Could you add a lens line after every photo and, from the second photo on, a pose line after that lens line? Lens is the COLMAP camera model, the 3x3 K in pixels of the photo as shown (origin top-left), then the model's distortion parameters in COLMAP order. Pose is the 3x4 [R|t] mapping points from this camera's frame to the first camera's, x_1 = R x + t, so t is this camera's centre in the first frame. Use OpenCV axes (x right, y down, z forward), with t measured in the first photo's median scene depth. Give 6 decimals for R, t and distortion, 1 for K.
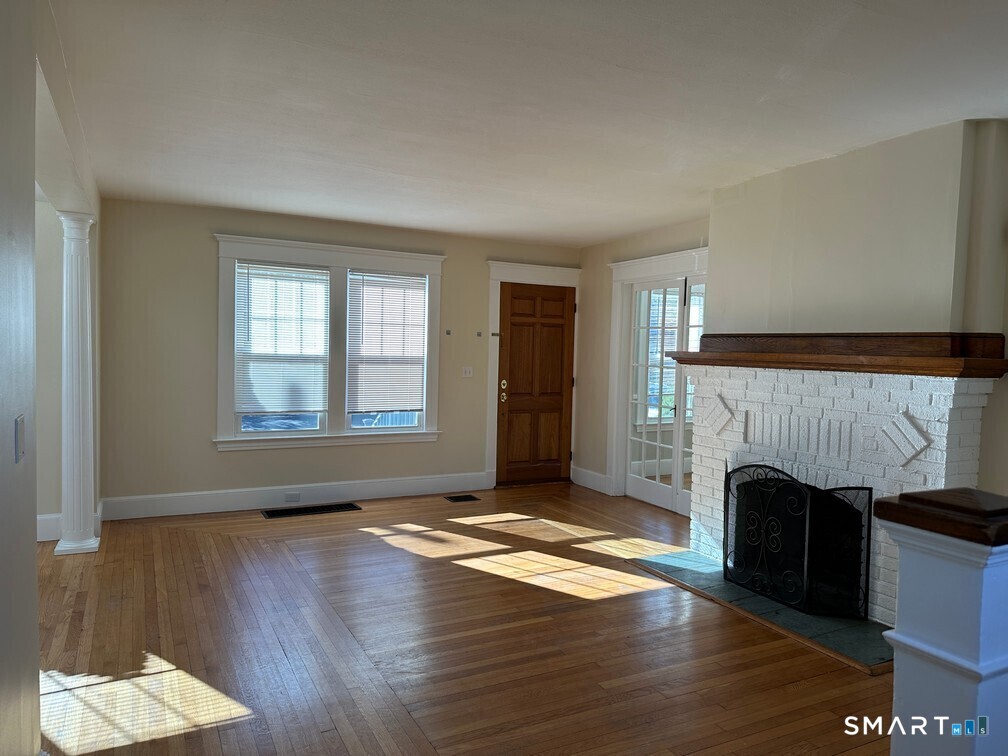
lens RADIAL K [[702.3, 0, 506.4], [0, 702.3, 390.6], [0, 0, 1]] dist [0.066161, -0.083854]
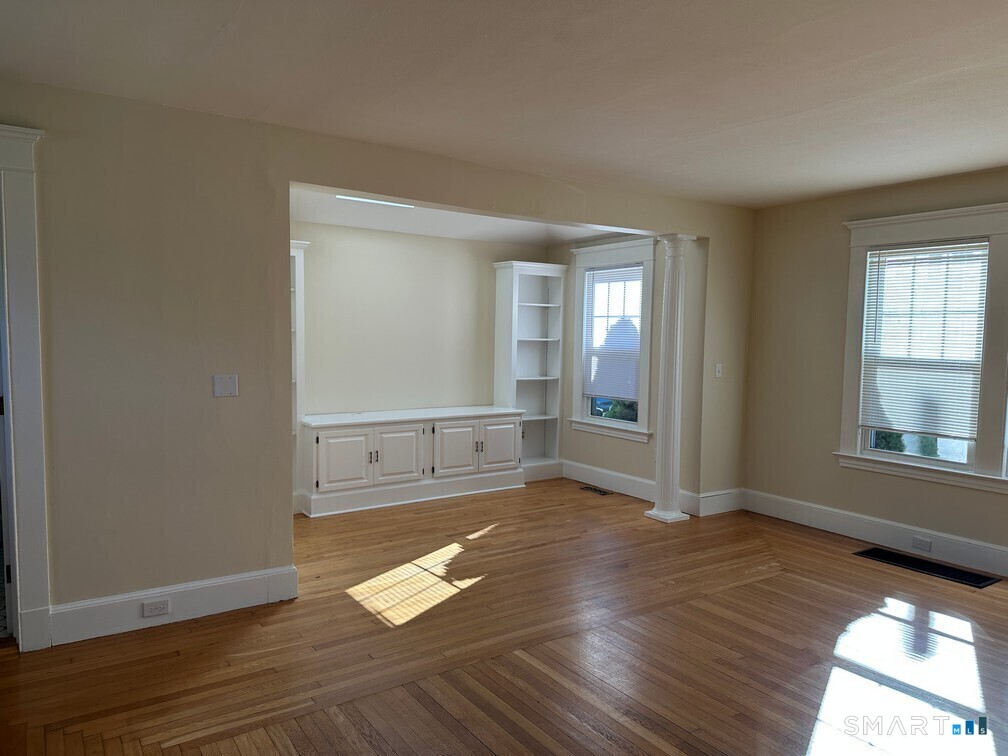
lens RADIAL K [[702.3, 0, 498.4], [0, 702.3, 382.4], [0, 0, 1]] dist [0.066161, -0.083854]
pose [[0.120211, 0.048513, -0.991562, 0.520825], [-0.071333, 0.996646, 0.040114, -0.029715], [0.990182, 0.065909, 0.123268, 0.561492]]
